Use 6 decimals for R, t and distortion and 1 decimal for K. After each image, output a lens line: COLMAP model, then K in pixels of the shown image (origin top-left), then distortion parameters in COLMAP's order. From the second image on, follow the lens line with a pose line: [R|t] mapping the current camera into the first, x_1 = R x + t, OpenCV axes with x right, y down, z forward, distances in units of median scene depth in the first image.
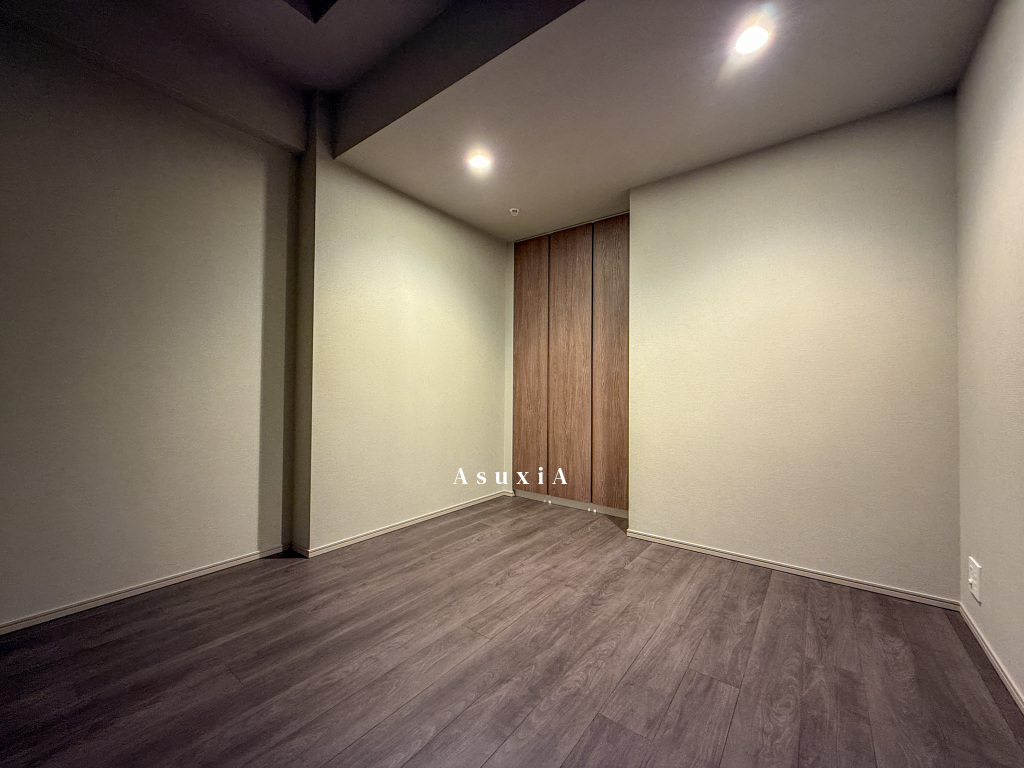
lens RADIAL K [[406.2, 0, 512.8], [0, 406.2, 386.2], [0, 0, 1]] dist [0.001186, -0.000452]
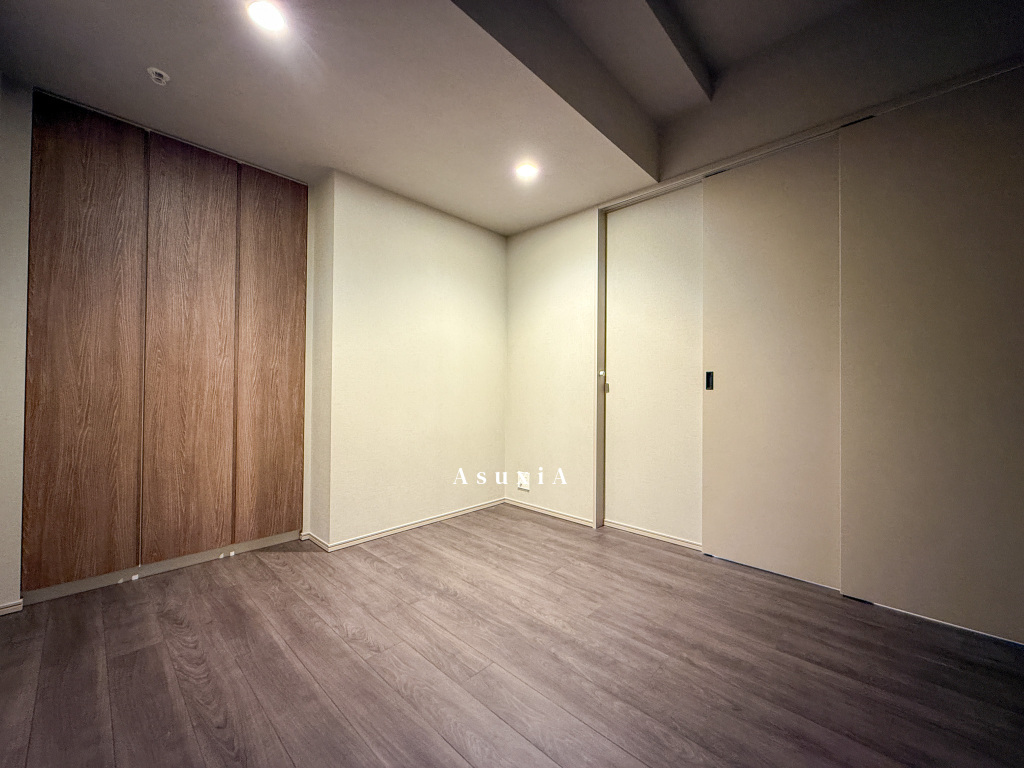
lens RADIAL K [[406.2, 0, 511.9], [0, 406.2, 385.1], [0, 0, 1]] dist [0.001186, -0.000452]
pose [[0.111458, 0.002064, 0.993767, -0.631628], [-0.019465, 0.999811, 0.000107, -0.012671], [-0.993579, -0.019355, 0.111477, 0.553791]]
